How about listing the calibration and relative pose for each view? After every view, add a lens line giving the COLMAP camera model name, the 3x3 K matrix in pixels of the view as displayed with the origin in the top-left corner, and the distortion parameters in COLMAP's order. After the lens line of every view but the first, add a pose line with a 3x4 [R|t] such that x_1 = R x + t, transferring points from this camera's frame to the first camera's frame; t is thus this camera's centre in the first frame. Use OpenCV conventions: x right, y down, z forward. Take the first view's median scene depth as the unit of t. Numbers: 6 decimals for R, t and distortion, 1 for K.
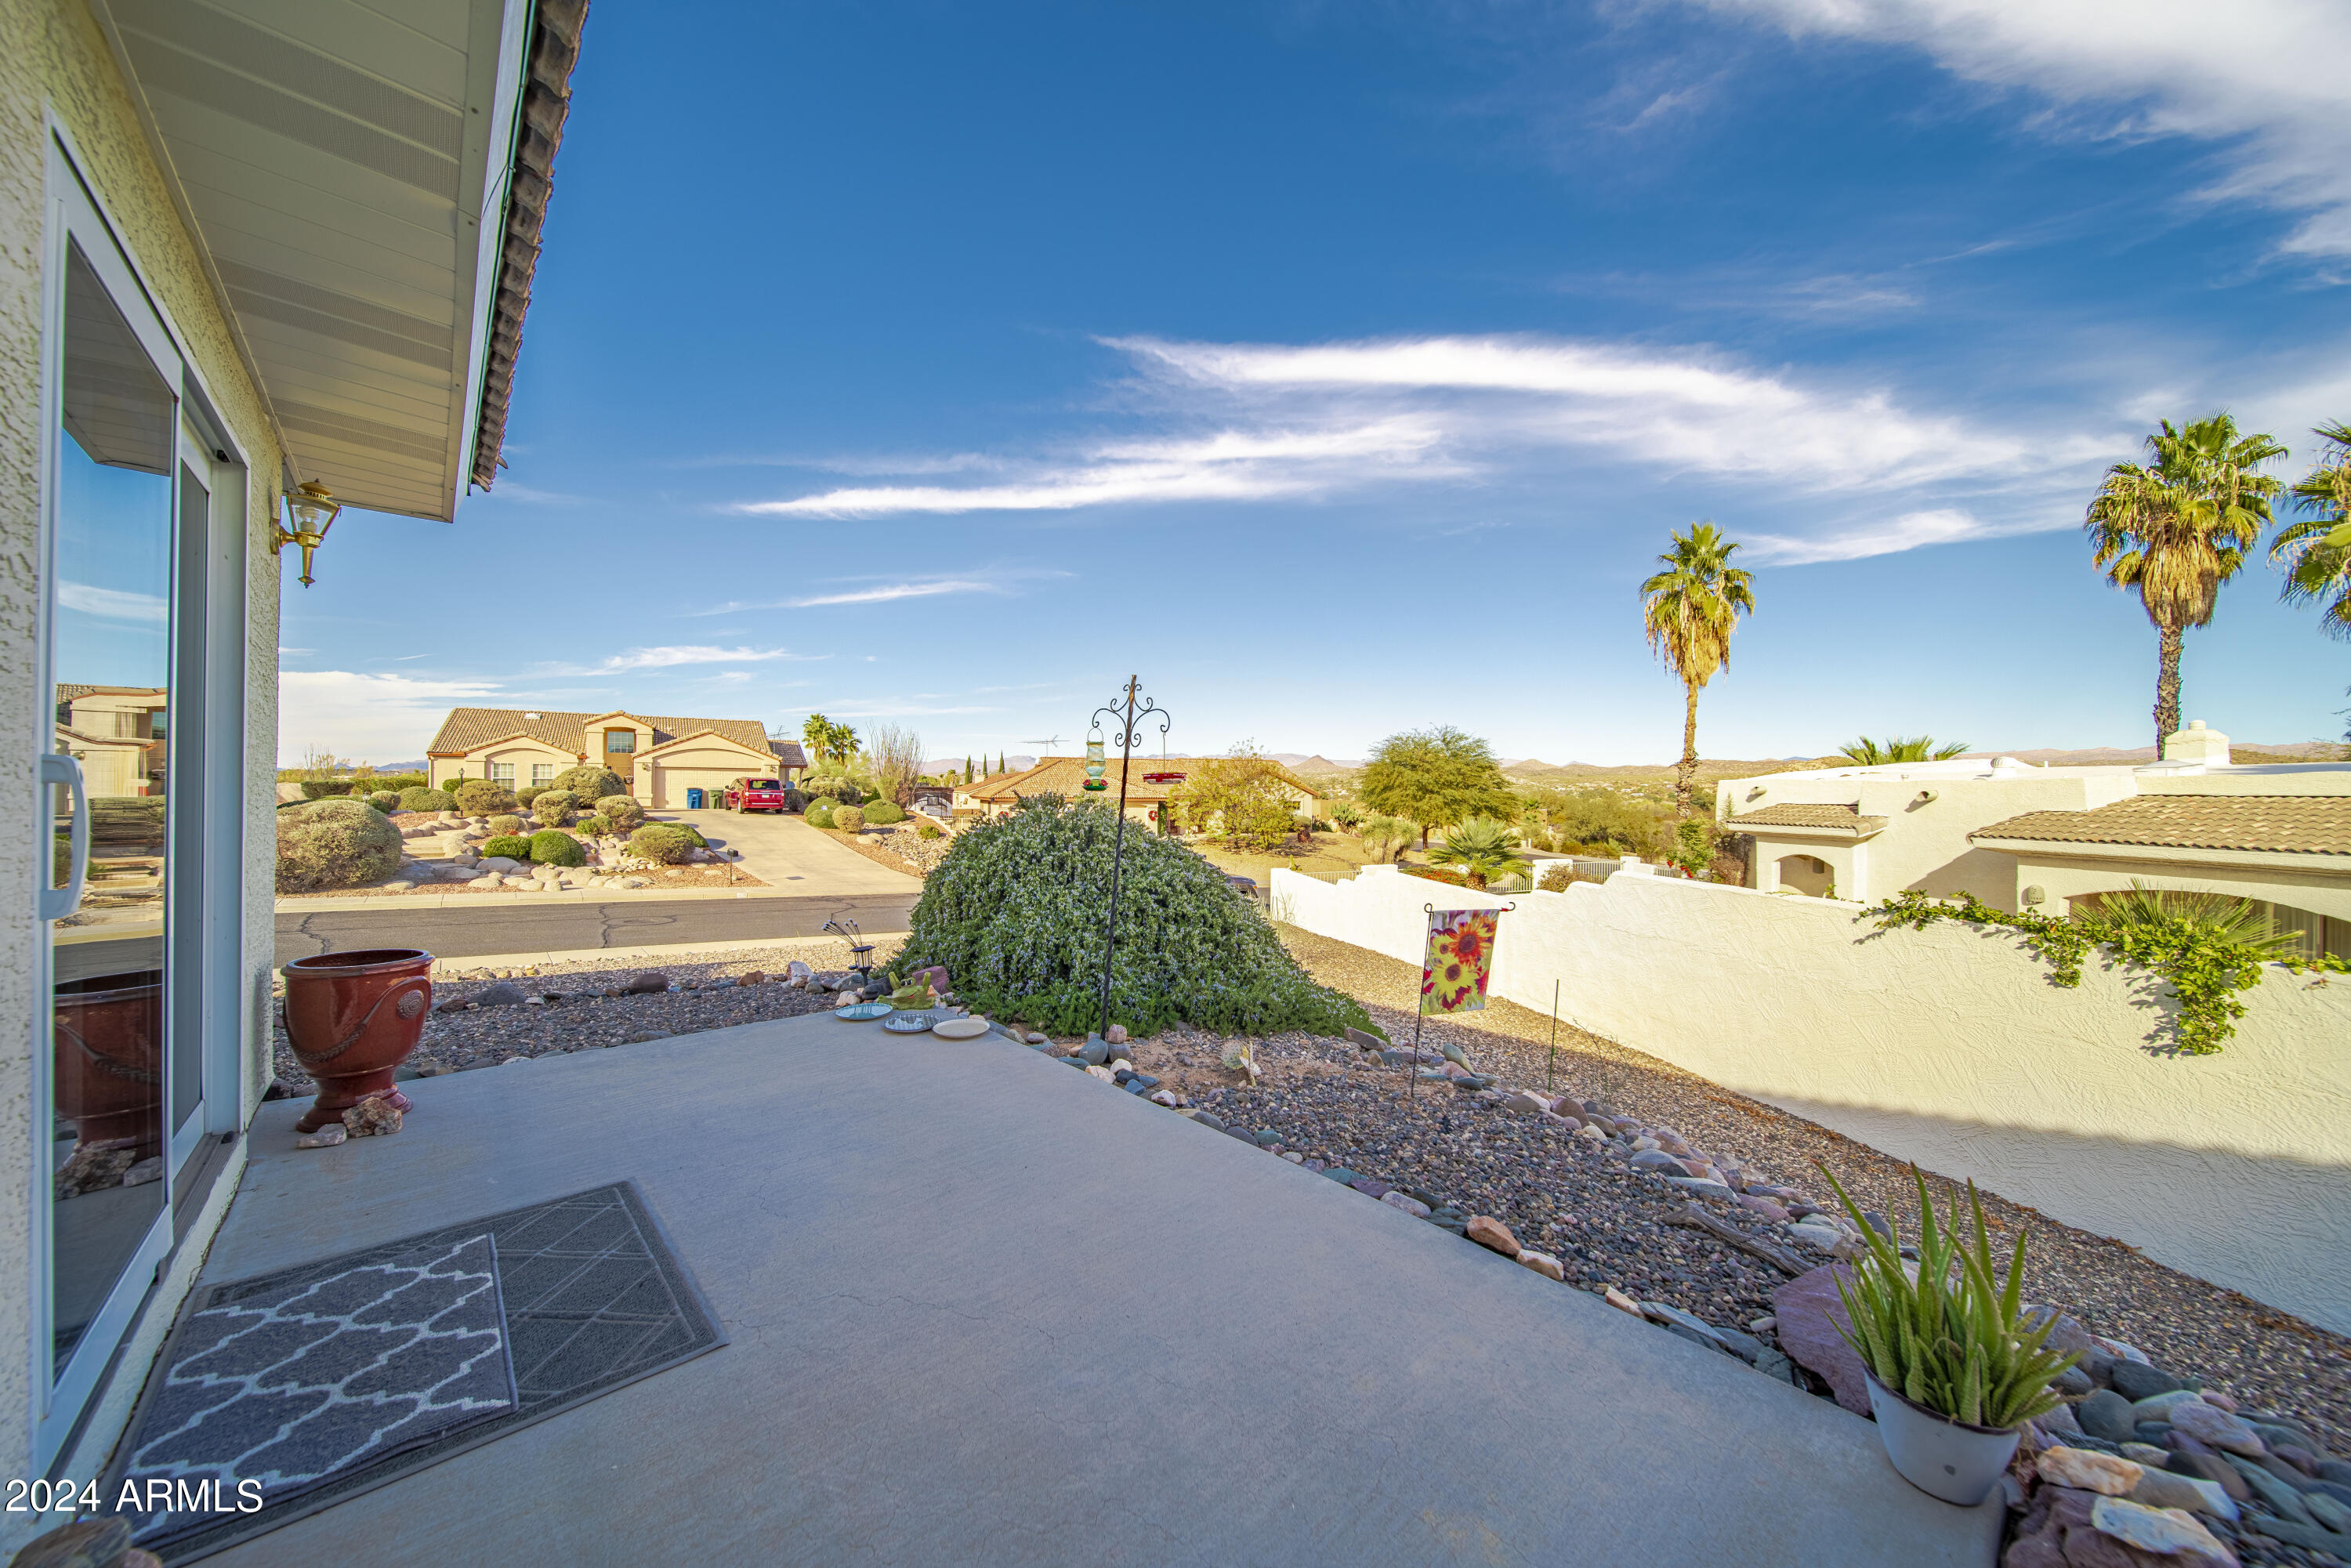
lens RADIAL K [[839.8, 0, 1183.9], [0, 839.8, 788.9], [0, 0, 1]] dist [-0.001343, -0.001067]
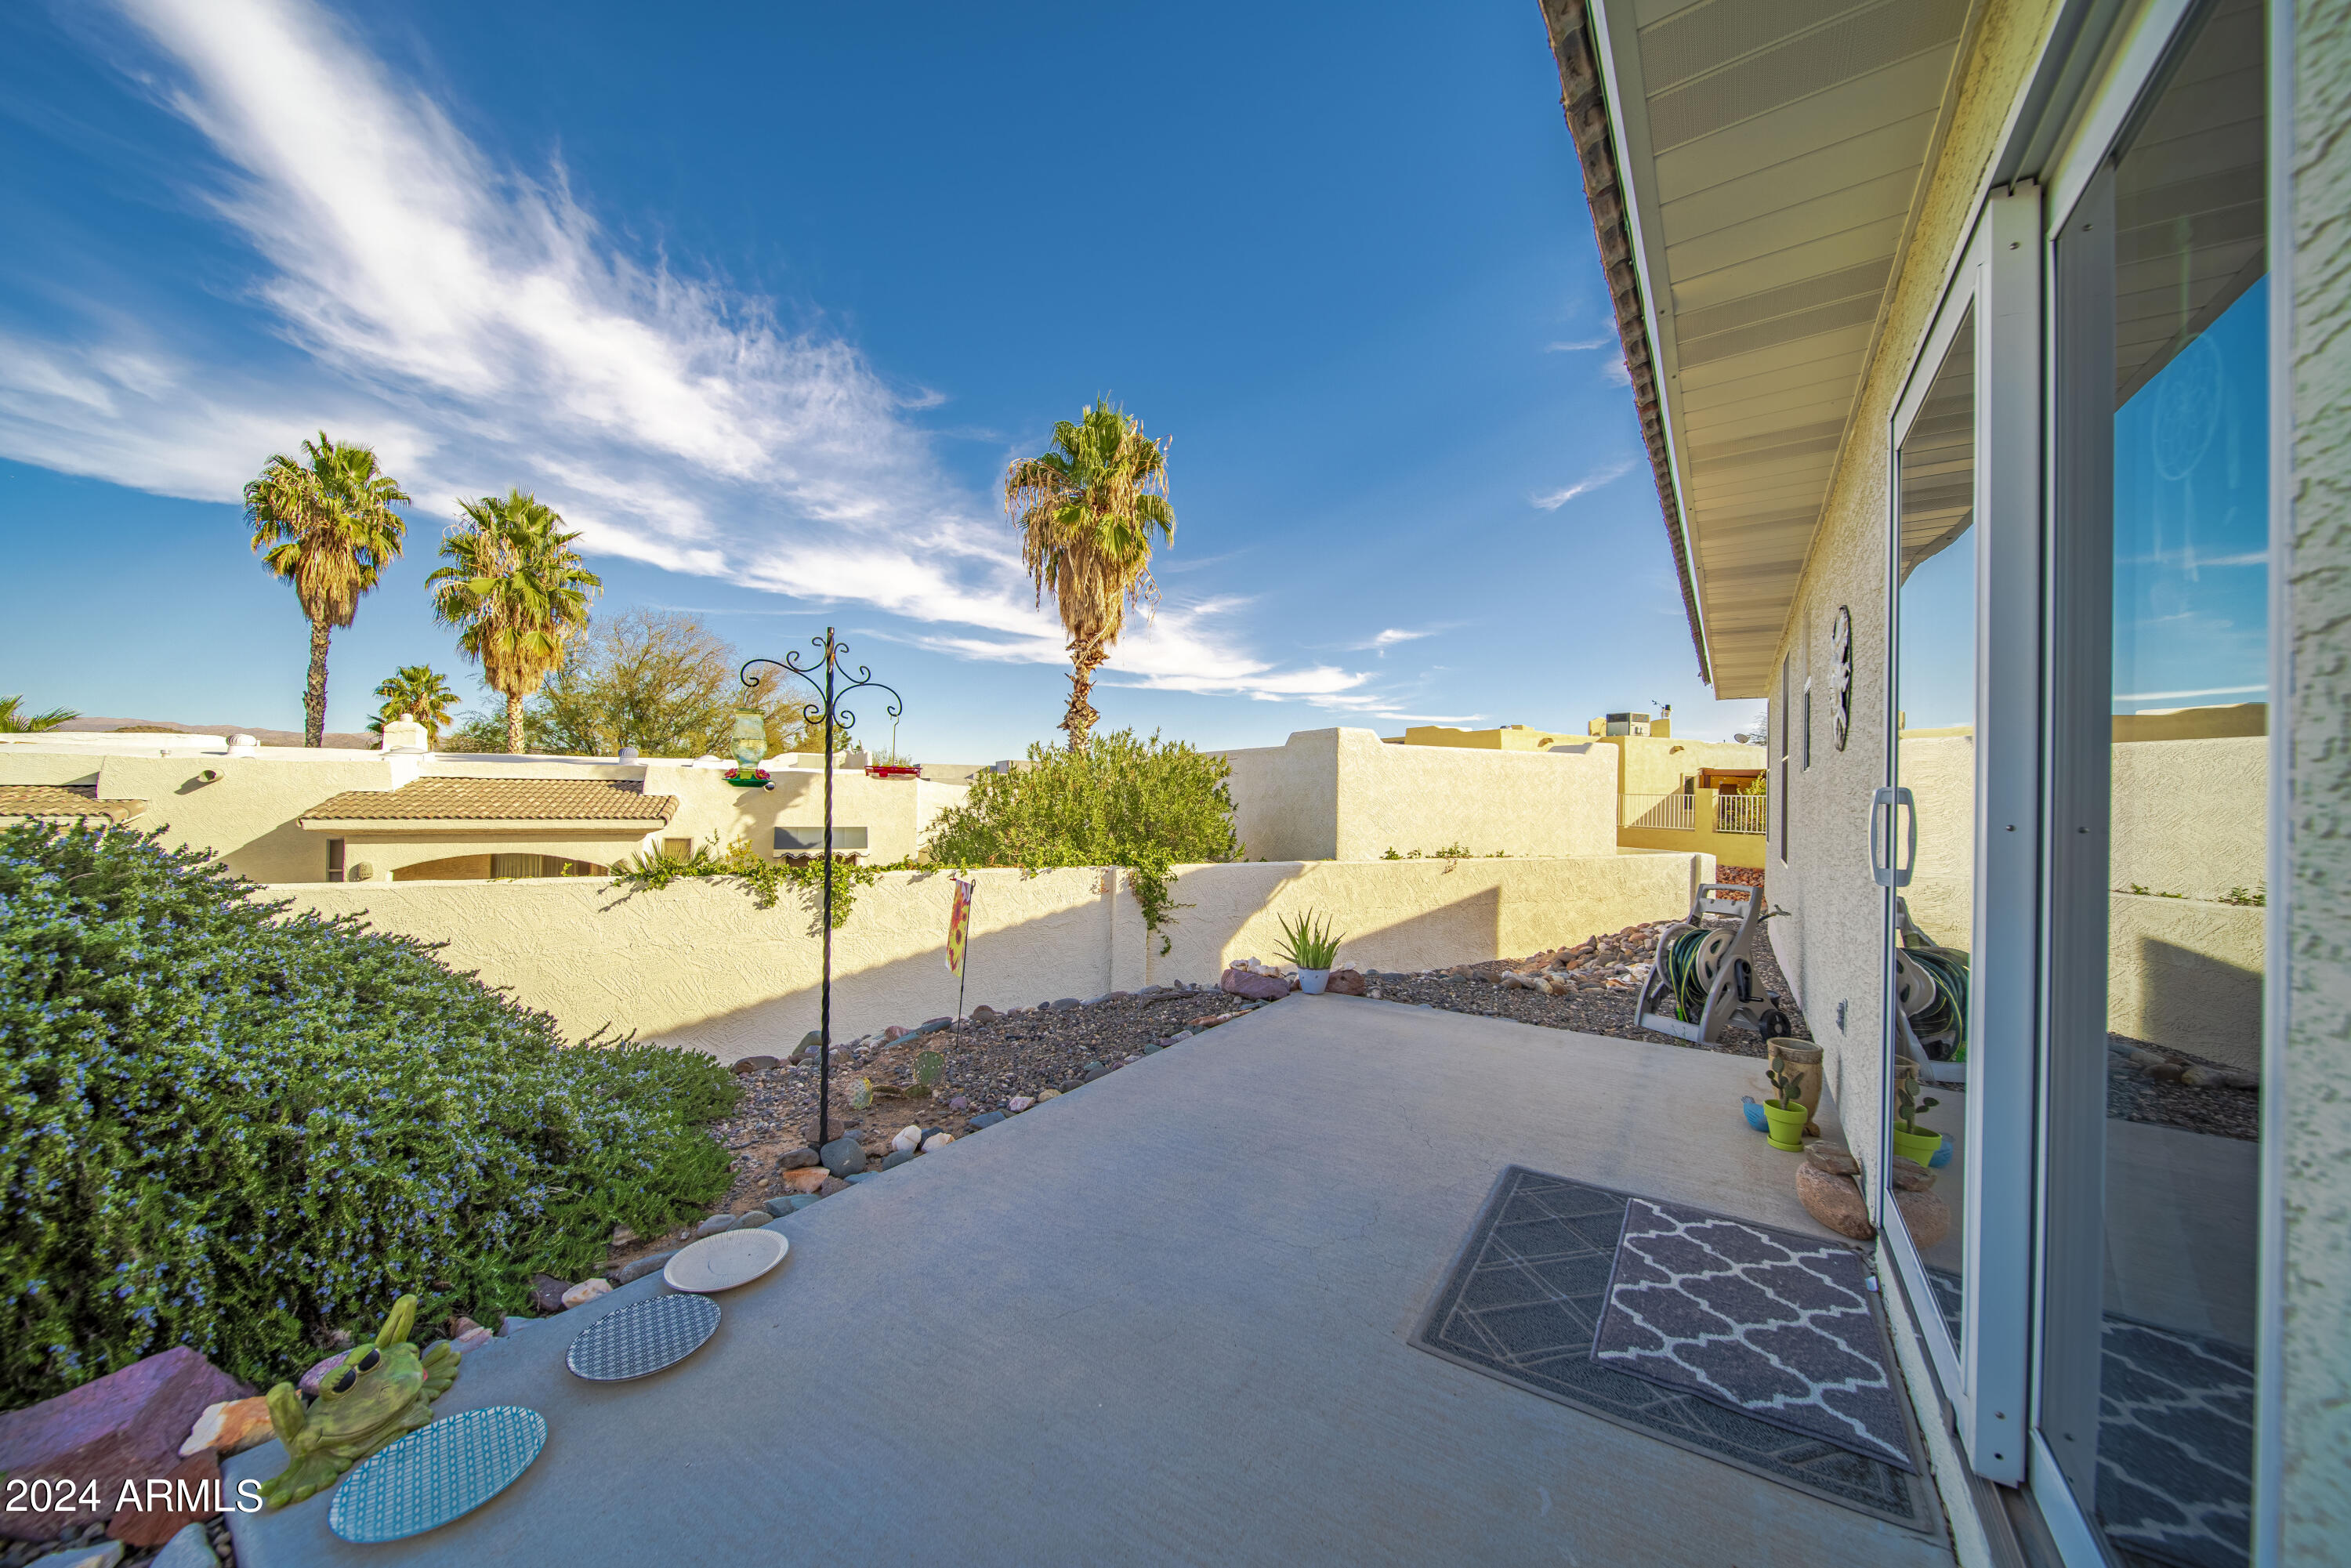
lens RADIAL K [[839.8, 0, 1176.3], [0, 839.8, 791.3], [0, 0, 1]] dist [-0.001343, -0.001067]
pose [[-0.252702, -0.012931, 0.967458, -0.179354], [-0.018455, 0.999793, 0.008543, -0.001278], [-0.967368, -0.015695, -0.252888, 0.191409]]
